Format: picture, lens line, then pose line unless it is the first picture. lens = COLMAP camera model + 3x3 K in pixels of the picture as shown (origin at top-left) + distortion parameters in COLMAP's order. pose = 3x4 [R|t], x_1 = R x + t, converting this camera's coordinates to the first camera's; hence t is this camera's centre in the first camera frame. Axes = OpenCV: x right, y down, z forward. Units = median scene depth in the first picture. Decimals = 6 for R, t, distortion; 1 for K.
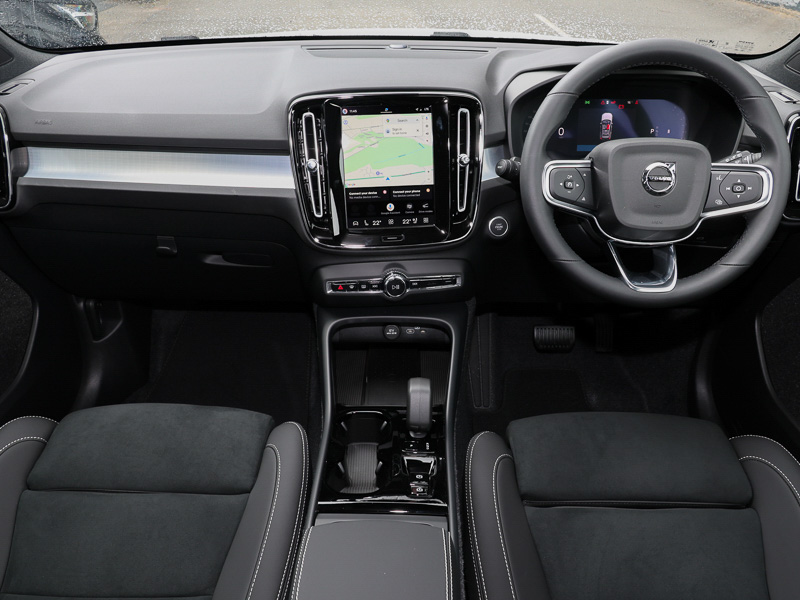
lens RADIAL K [[842.3, 0, 399.9], [0, 842.3, 312.5], [0, 0, 1]] dist [-0.000195, -0.005152]
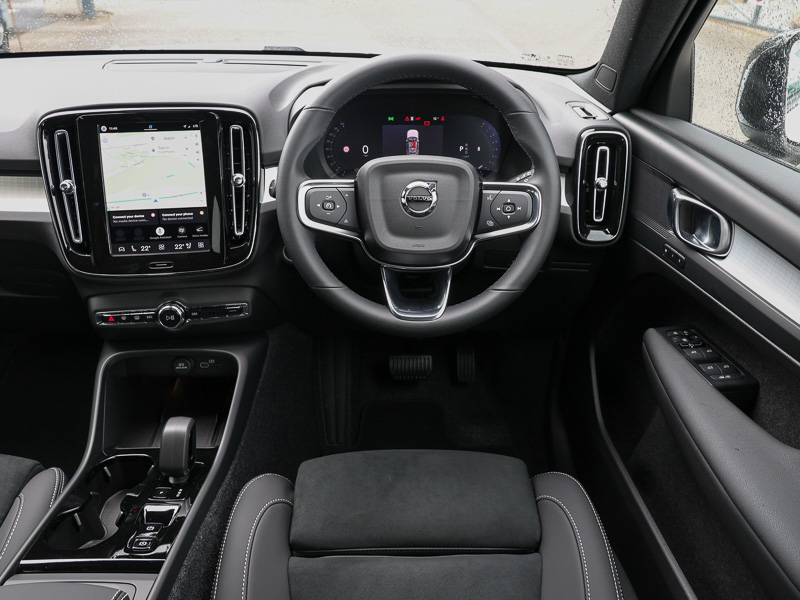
lens RADIAL K [[882.1, 0, 400.0], [0, 882.1, 300.0], [0, 0, 1]] dist [-0.001843, -0.003800]
pose [[0.998845, -0.012154, 0.046476, 0.209513], [0.014240, 0.998894, -0.044820, -0.002800], [-0.045879, 0.045430, 0.997913, 0.027137]]
